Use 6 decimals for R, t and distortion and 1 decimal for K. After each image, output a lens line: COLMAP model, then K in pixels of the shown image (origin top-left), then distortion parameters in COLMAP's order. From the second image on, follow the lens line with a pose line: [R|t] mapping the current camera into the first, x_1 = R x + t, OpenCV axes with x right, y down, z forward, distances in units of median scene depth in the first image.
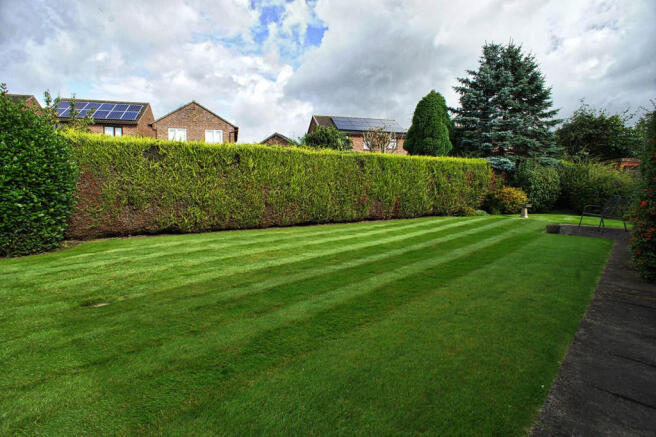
lens RADIAL K [[350.9, 0, 328.0], [0, 350.9, 218.5], [0, 0, 1]] dist [-0.076762, 0.061930]
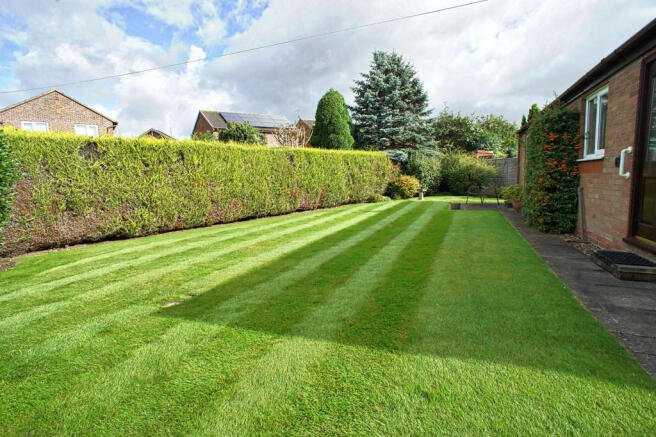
lens RADIAL K [[350.9, 0, 328.0], [0, 350.9, 218.5], [0, 0, 1]] dist [-0.076762, 0.061930]
pose [[0.934690, -0.080260, 0.346283, -0.142872], [0.076251, 0.996770, 0.025208, 0.004890], [-0.347188, 0.002843, 0.937791, -0.021351]]
